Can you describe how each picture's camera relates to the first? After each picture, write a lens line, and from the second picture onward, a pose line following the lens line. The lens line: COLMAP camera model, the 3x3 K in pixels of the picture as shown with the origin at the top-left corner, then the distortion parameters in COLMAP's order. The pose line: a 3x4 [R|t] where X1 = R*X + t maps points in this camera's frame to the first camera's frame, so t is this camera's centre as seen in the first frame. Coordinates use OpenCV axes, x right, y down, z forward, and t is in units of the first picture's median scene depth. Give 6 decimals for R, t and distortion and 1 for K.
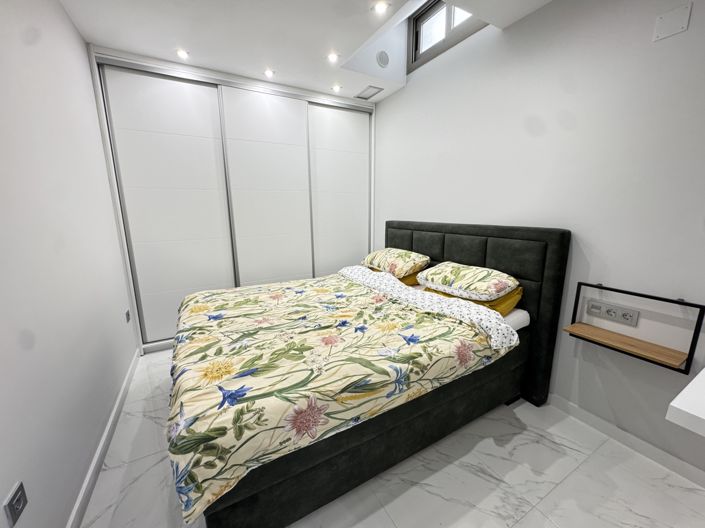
lens RADIAL K [[281.6, 0, 352.9], [0, 281.6, 264.0], [0, 0, 1]] dist [-0.000745, 0.000443]
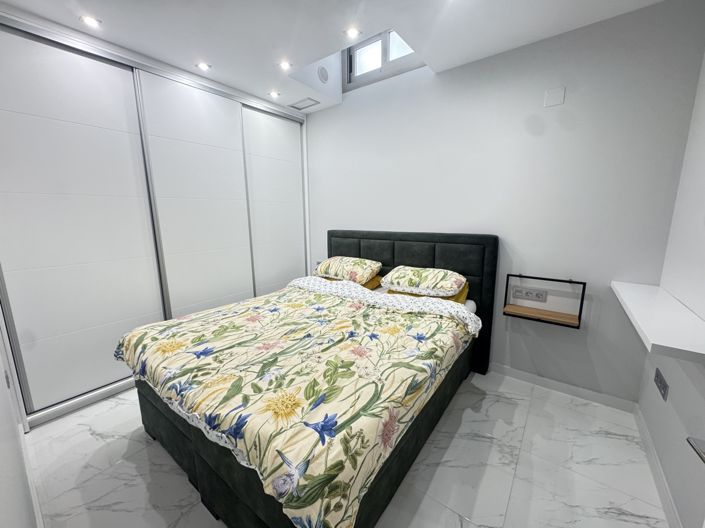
lens RADIAL K [[281.6, 0, 350.2], [0, 281.6, 264.4], [0, 0, 1]] dist [-0.000745, 0.000443]
pose [[0.918809, -0.070822, 0.388296, -0.376880], [0.078934, 0.996868, -0.004958, -0.031810], [-0.386729, 0.035205, 0.921521, 0.052432]]
